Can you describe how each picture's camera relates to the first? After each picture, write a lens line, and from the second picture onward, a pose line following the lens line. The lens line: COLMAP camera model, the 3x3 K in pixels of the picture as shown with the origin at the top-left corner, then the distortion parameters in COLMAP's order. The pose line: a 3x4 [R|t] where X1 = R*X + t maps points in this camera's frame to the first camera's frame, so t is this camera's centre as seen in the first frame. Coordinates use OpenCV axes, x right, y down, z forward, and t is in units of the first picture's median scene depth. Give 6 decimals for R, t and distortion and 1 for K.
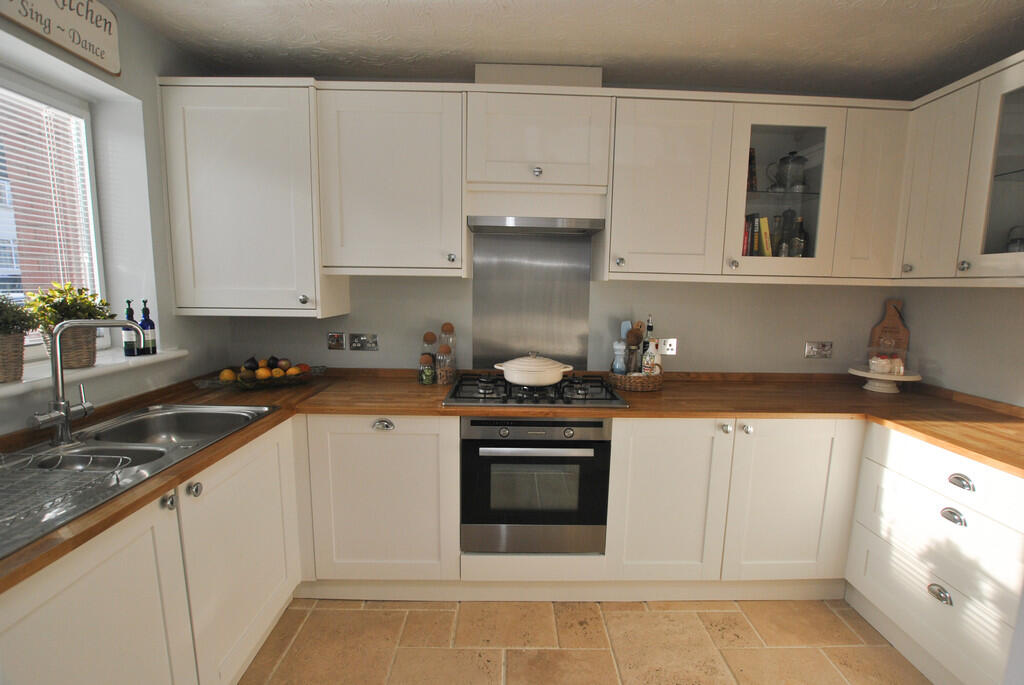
lens RADIAL K [[446.8, 0, 511.5], [0, 446.8, 344.3], [0, 0, 1]] dist [-0.019107, 0.000031]
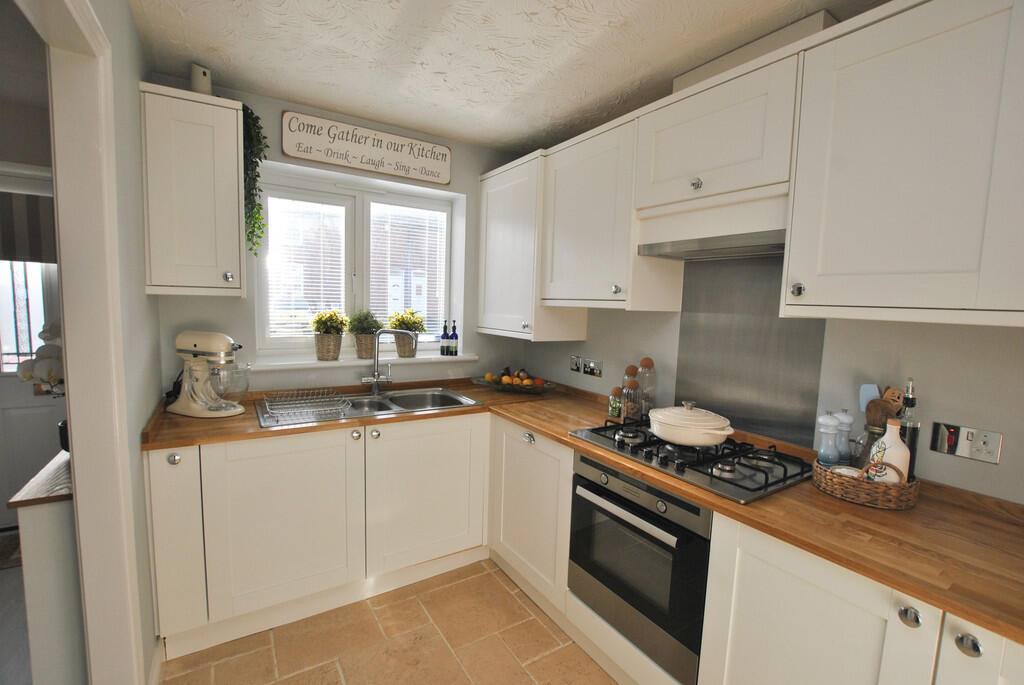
lens RADIAL K [[446.8, 0, 509.1], [0, 446.8, 343.5], [0, 0, 1]] dist [-0.019107, 0.000031]
pose [[0.536645, 0.077610, -0.840231, 0.597381], [-0.133119, 0.991079, 0.006523, -0.054739], [0.833242, 0.108350, 0.542189, 0.303540]]
